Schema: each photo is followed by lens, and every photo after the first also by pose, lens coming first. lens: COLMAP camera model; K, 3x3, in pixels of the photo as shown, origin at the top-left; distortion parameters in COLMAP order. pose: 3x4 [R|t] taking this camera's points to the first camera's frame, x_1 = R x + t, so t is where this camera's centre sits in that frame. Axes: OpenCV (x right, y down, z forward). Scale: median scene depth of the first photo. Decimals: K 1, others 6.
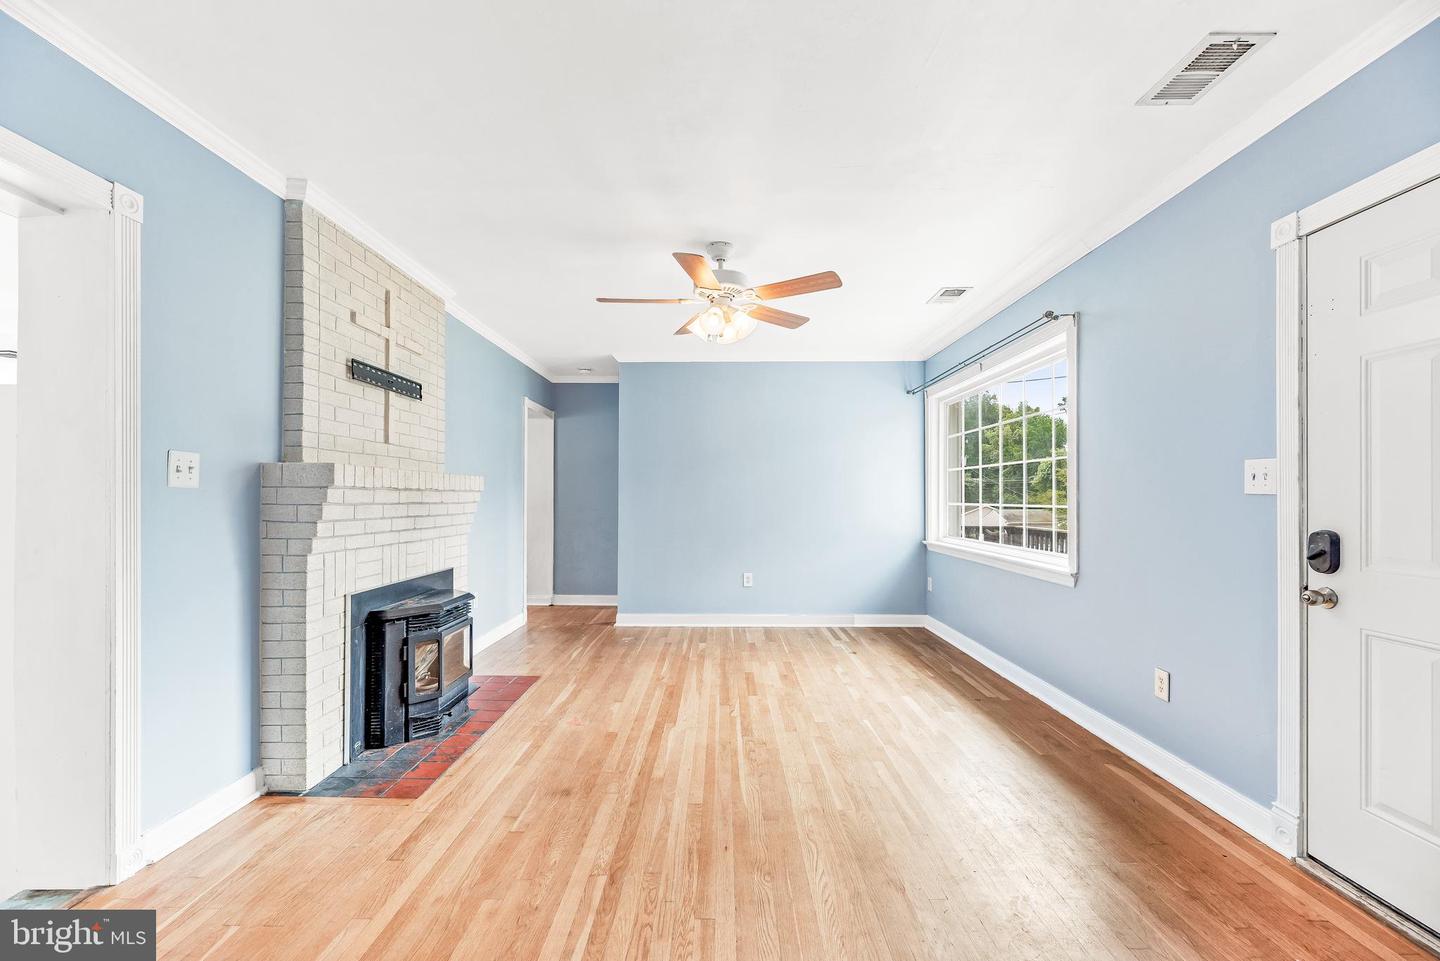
lens RADIAL K [[588.6, 0, 714.5], [0, 588.6, 496.1], [0, 0, 1]] dist [0.001401, -0.000331]
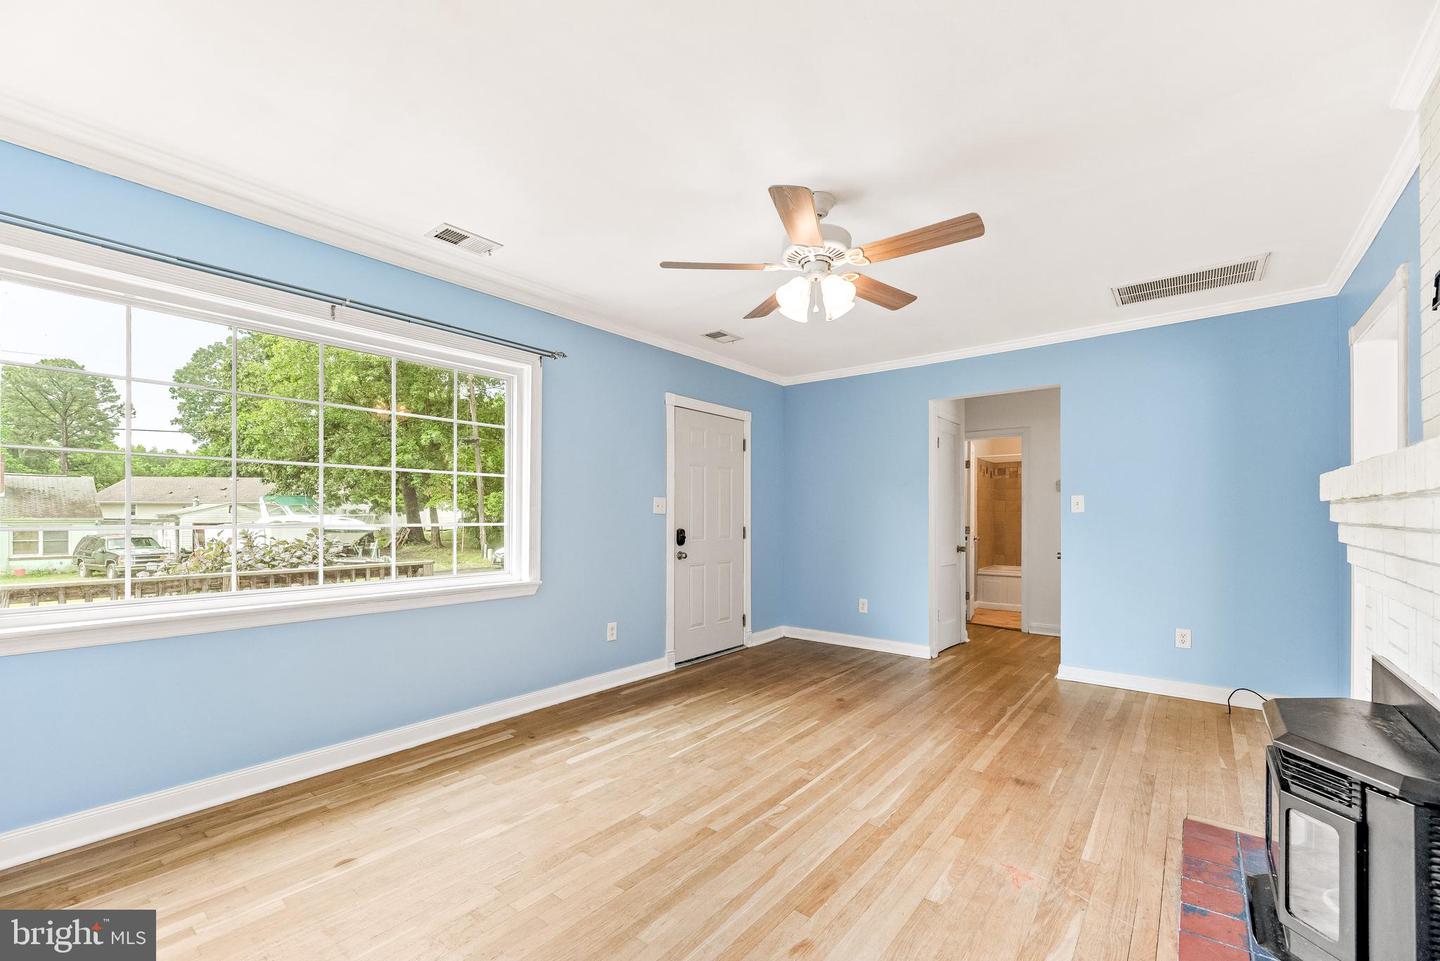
lens RADIAL K [[588.6, 0, 713.9], [0, 588.6, 521.1], [0, 0, 1]] dist [0.001401, -0.000331]
pose [[-0.782333, -0.005334, 0.622837, -0.376672], [-0.001727, 0.999978, 0.006395, 0.005512], [-0.622857, 0.003927, -0.782326, 1.707991]]
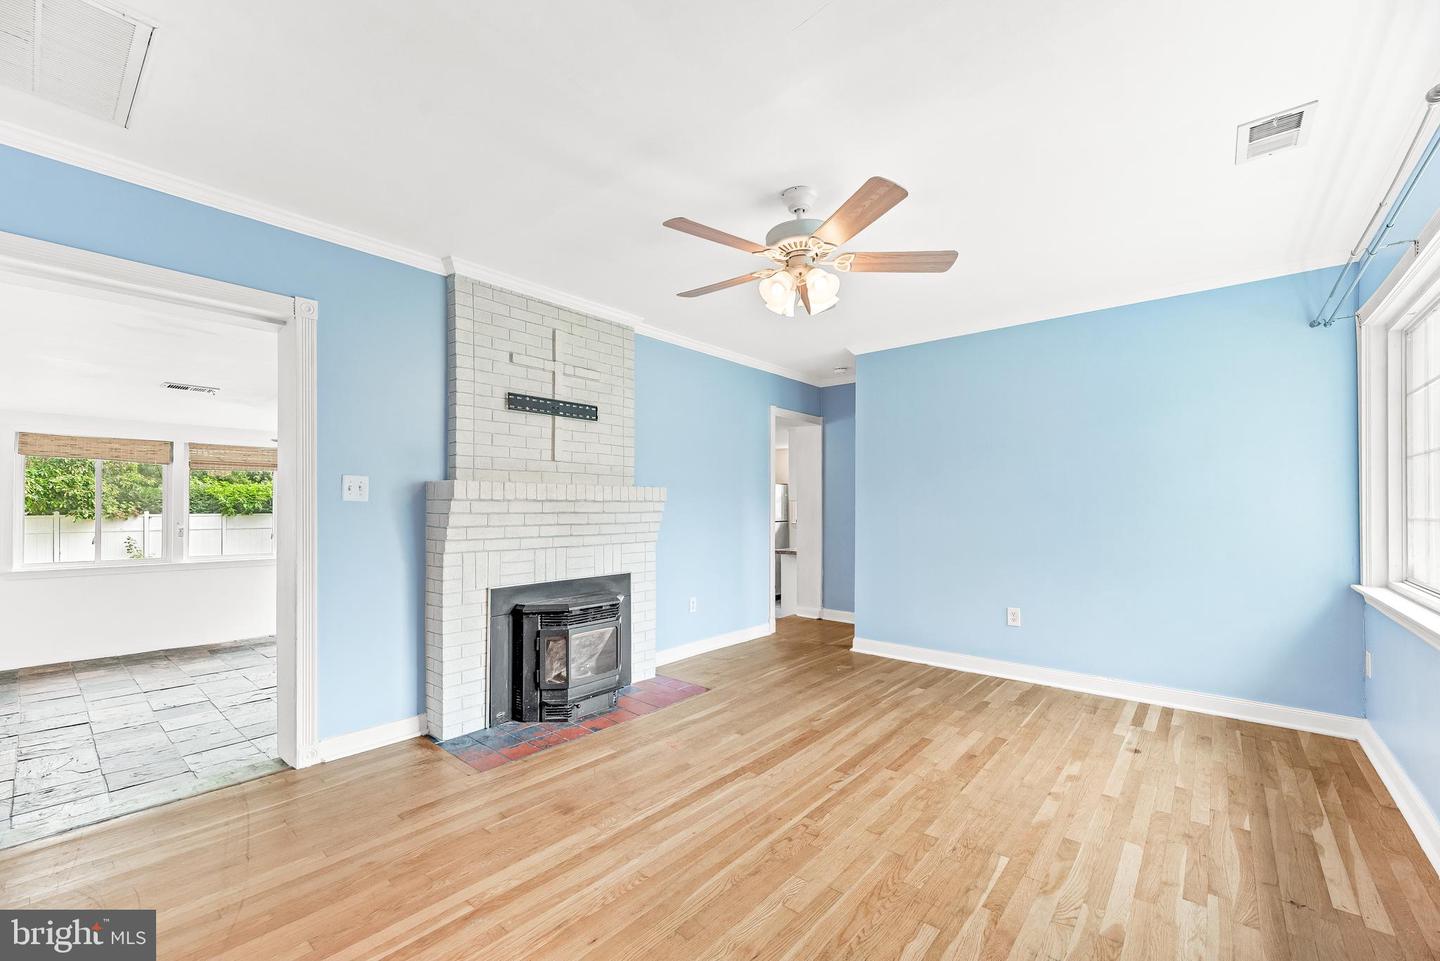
lens RADIAL K [[588.6, 0, 713.2], [0, 588.6, 504.3], [0, 0, 1]] dist [0.001401, -0.000331]
pose [[0.765689, -0.002298, -0.643207, 0.432730], [0.002242, 0.999997, -0.000905, -0.002714], [0.643207, -0.000749, 0.765692, 0.313728]]
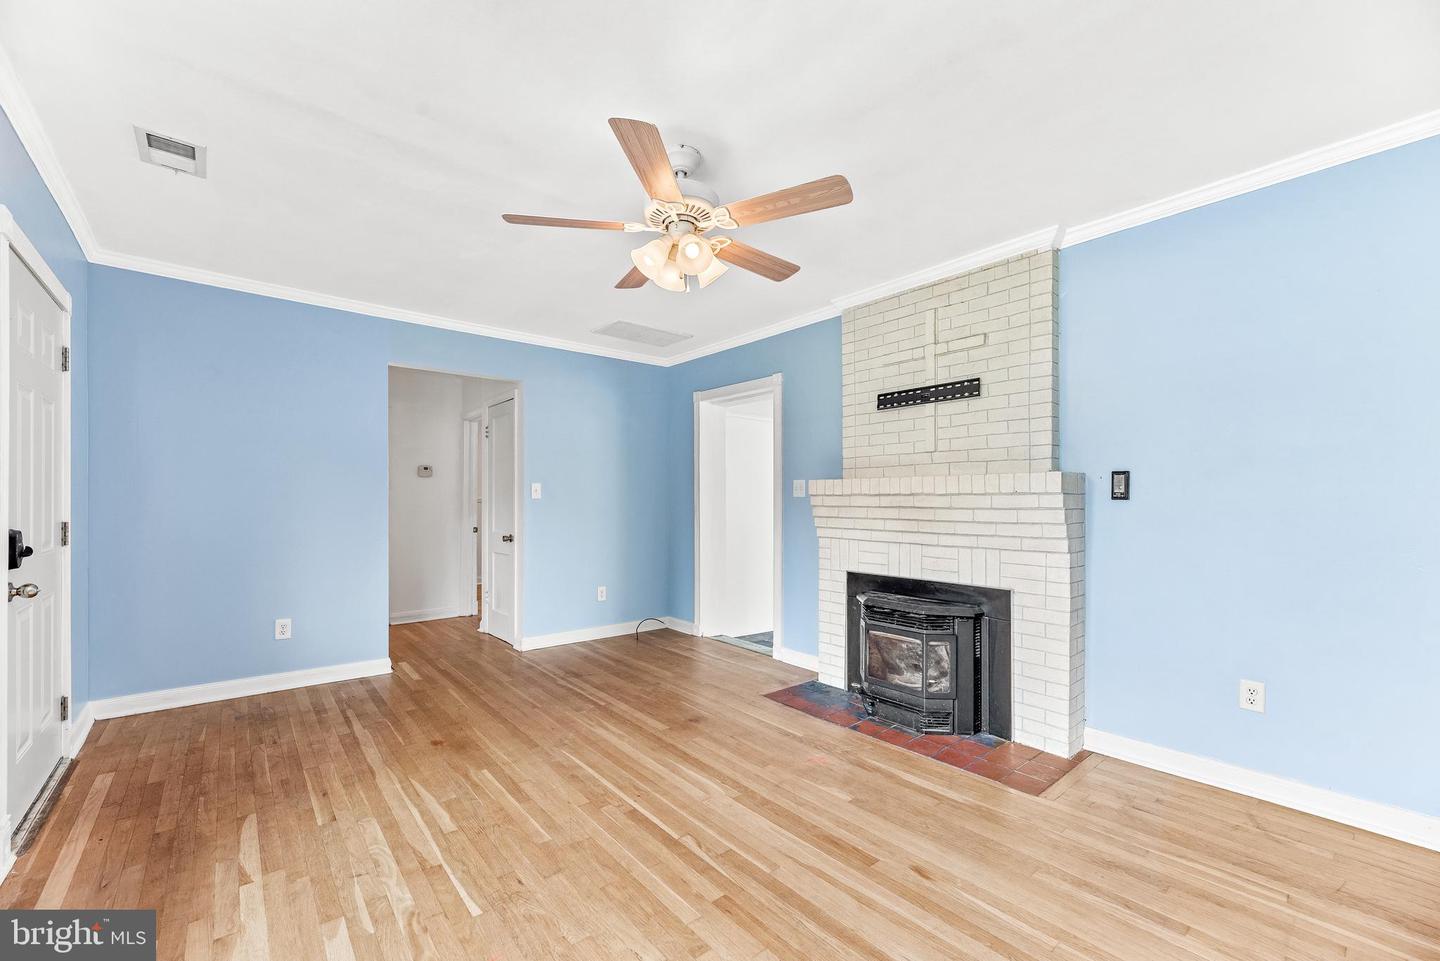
lens RADIAL K [[588.6, 0, 713.3], [0, 588.6, 498.8], [0, 0, 1]] dist [0.001401, -0.000331]
pose [[-0.761082, -0.006189, -0.648626, 0.451004], [-0.002460, 0.999975, -0.006655, 0.004964], [0.648651, -0.003470, -0.761078, 1.578204]]
